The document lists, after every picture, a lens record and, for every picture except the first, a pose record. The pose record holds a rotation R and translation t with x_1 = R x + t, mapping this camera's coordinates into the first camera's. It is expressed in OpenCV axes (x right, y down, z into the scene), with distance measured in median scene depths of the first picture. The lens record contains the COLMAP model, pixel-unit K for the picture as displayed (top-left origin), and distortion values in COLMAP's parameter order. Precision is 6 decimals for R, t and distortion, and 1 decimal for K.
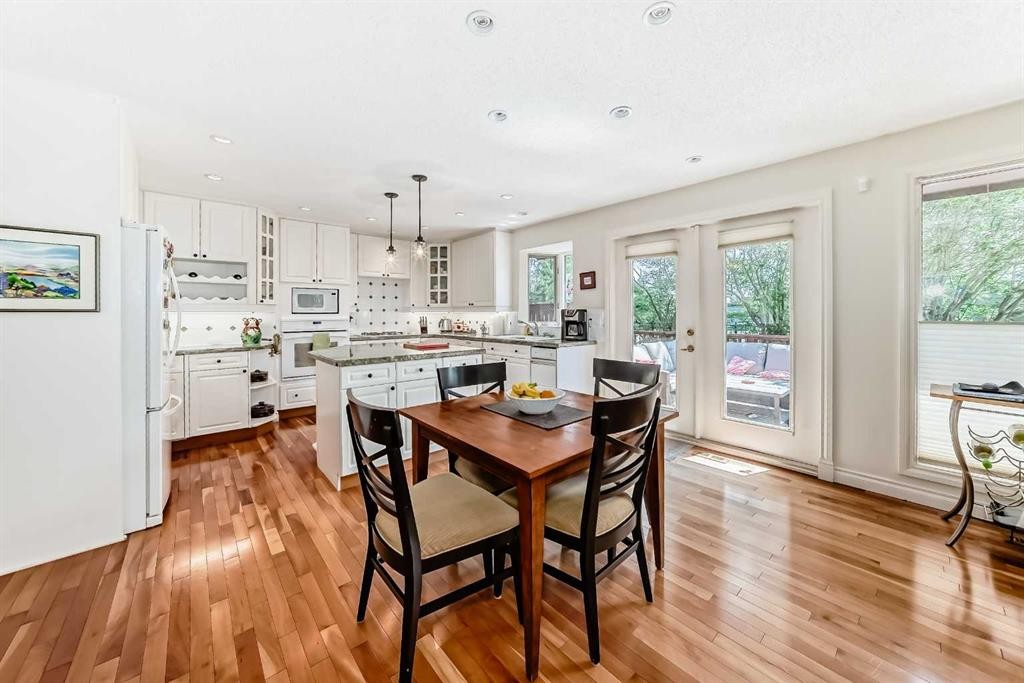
lens RADIAL K [[373.2, 0, 513.0], [0, 373.2, 314.6], [0, 0, 1]] dist [-0.028889, 0.006568]
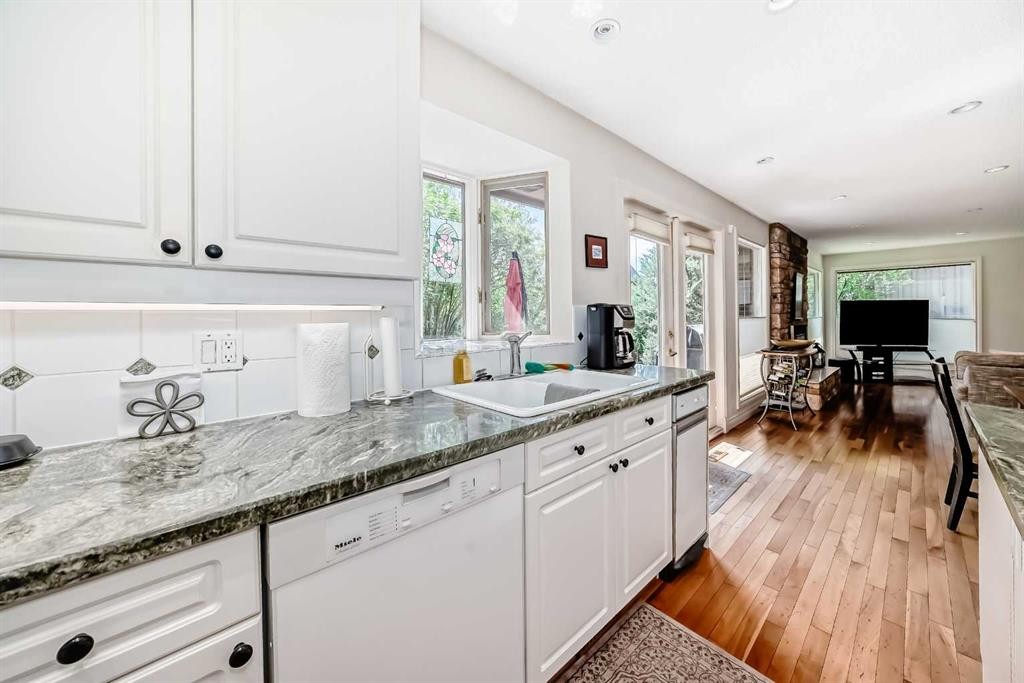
lens RADIAL K [[373.2, 0, 513.0], [0, 373.2, 314.6], [0, 0, 1]] dist [-0.028889, 0.006568]
pose [[-0.023978, 0.005720, 0.999696, -0.318544], [0.015131, 0.999871, -0.005358, 0.000102], [-0.999598, 0.014998, -0.024061, 1.092662]]
